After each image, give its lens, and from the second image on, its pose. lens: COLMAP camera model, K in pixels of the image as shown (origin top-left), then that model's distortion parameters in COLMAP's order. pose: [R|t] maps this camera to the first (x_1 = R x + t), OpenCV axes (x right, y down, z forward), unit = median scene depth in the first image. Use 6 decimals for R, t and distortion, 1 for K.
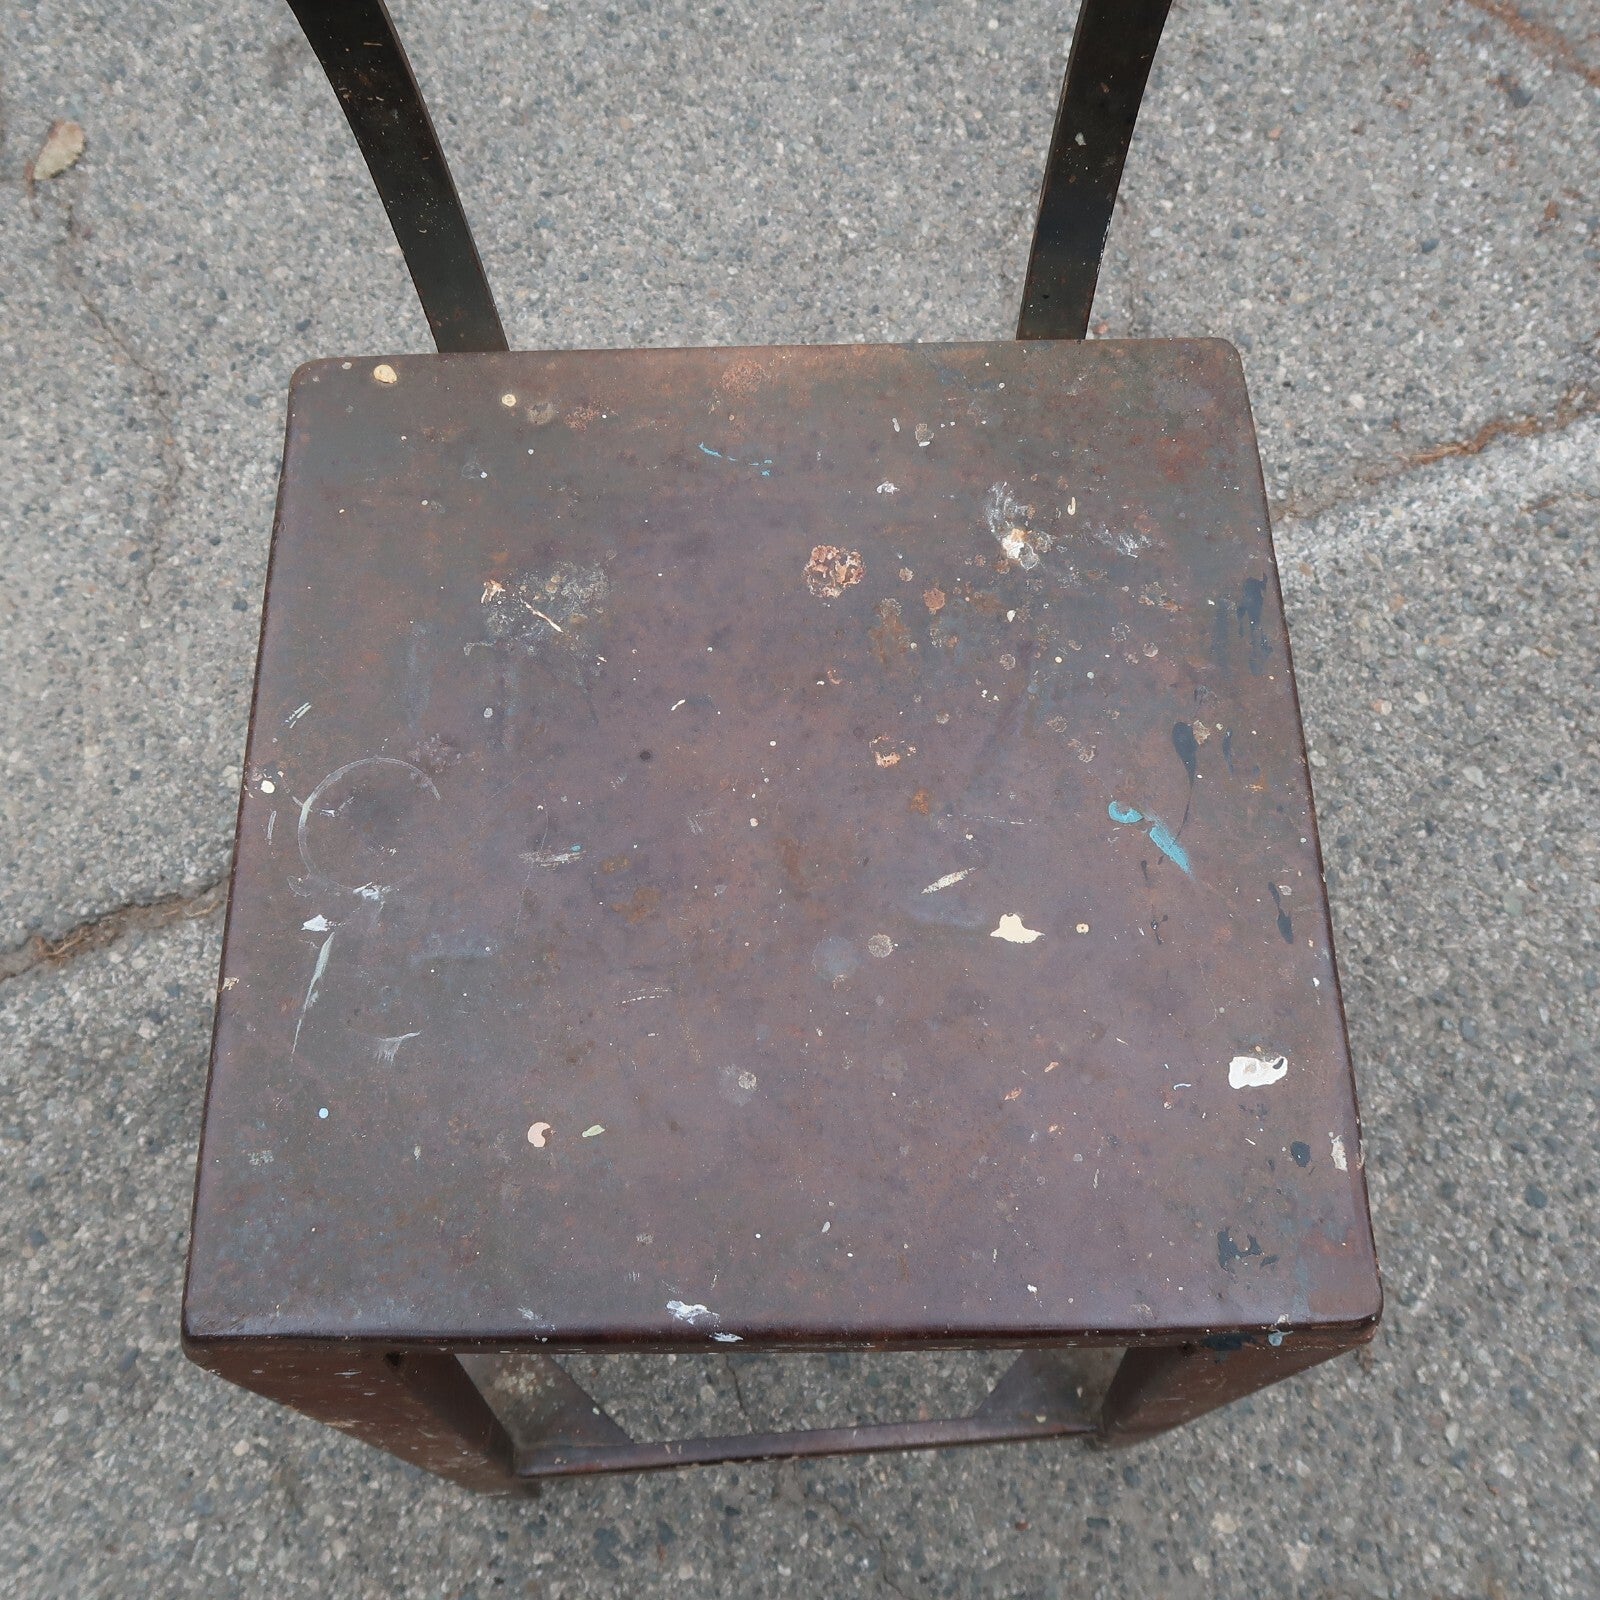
lens RADIAL K [[1667.0, 0, 824.8], [0, 1667.0, 795.4], [0, 0, 1]] dist [-0.020021, 0.000000]
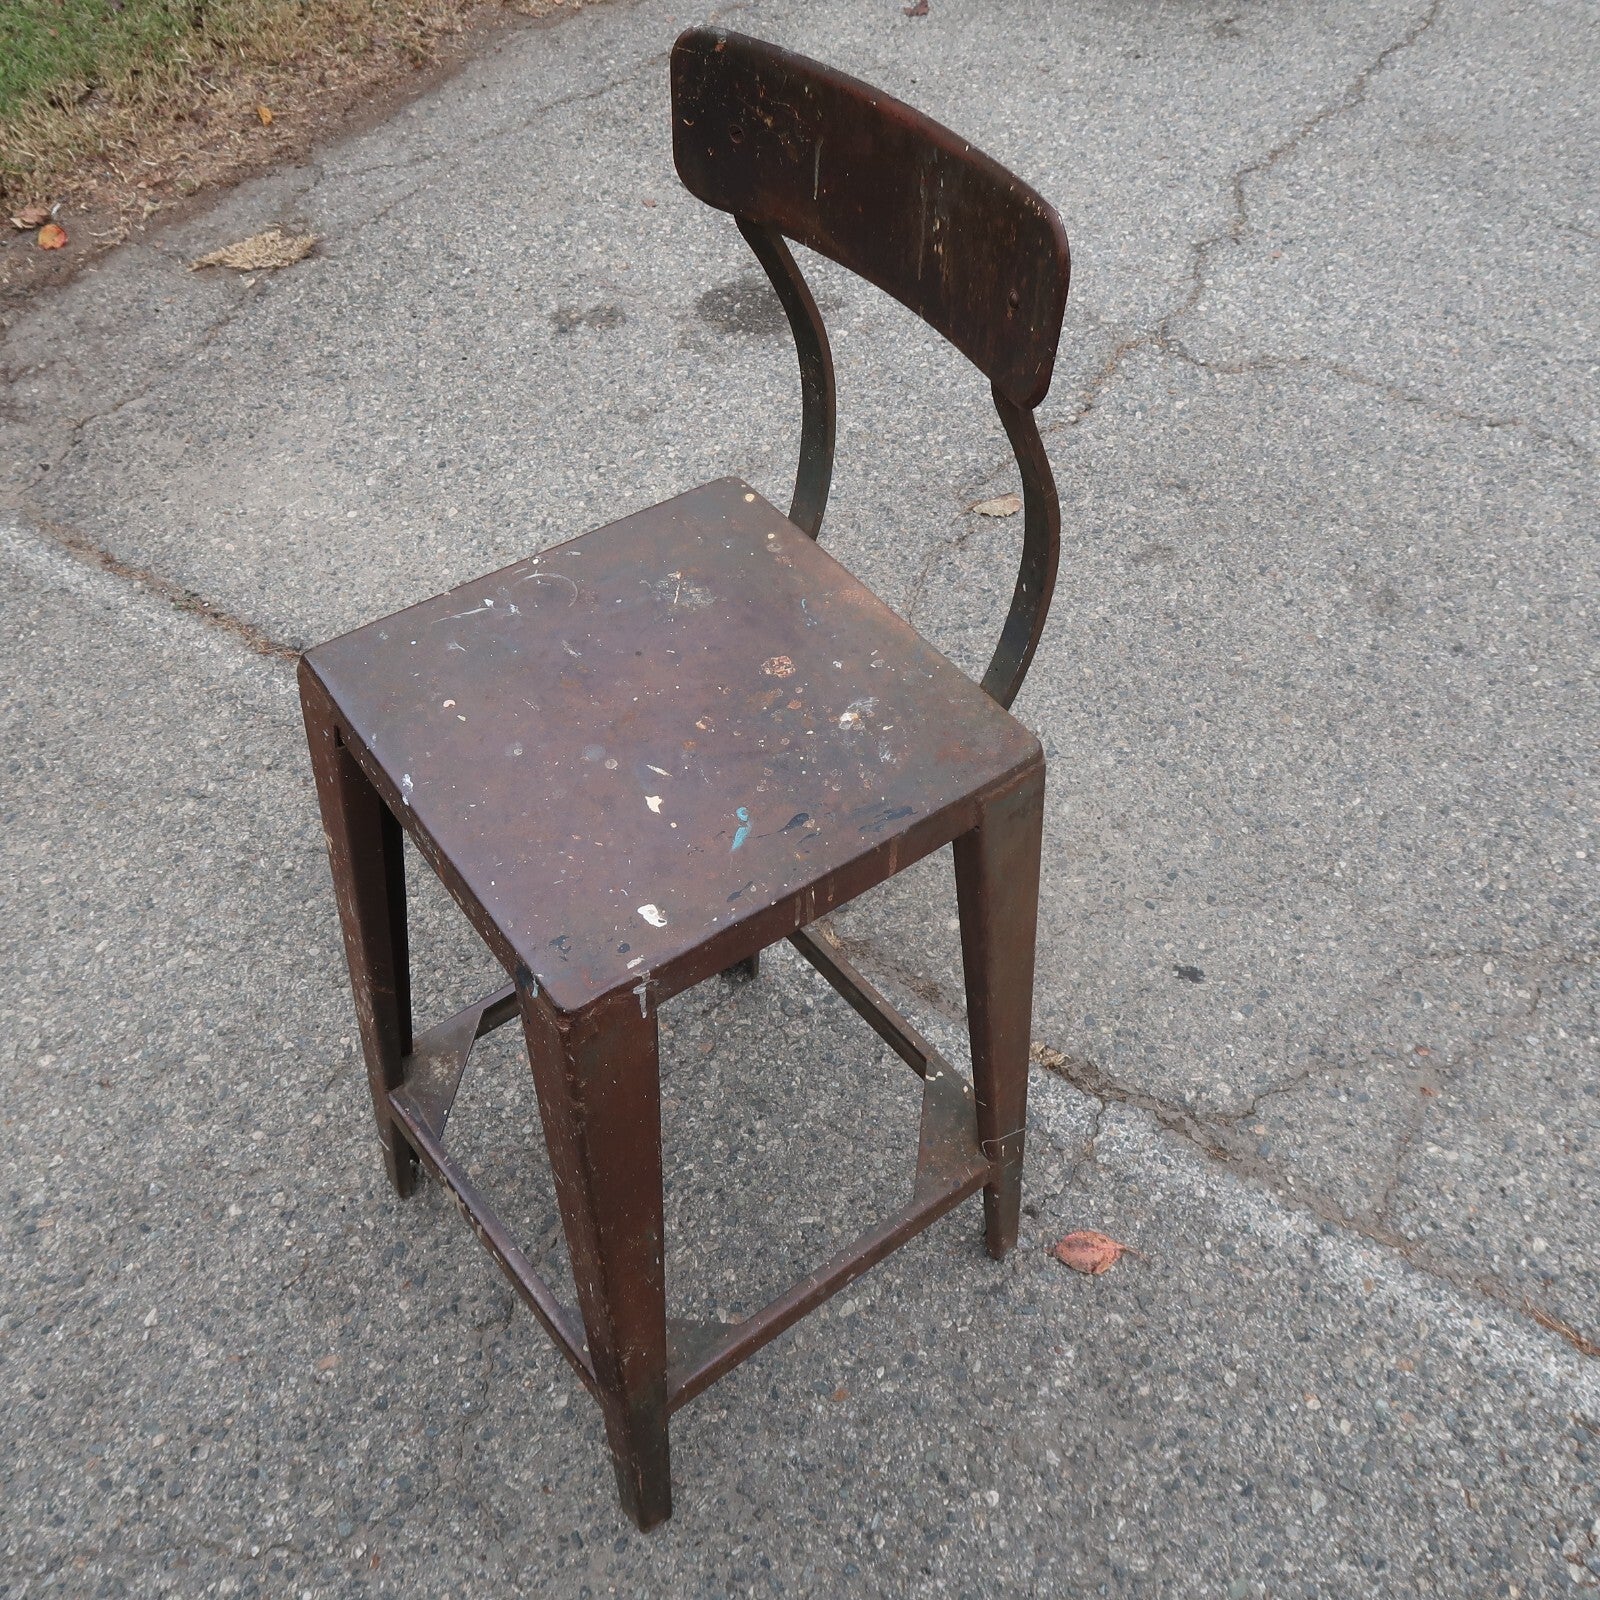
lens RADIAL K [[1667.0, 0, 801.2], [0, 1667.0, 799.2], [0, 0, 1]] dist [-0.020021, 0.000000]
pose [[0.564291, 0.614611, -0.551207, 0.503903], [-0.767741, 0.636163, -0.076625, 0.037817], [0.303563, 0.466422, 0.830843, -0.215942]]
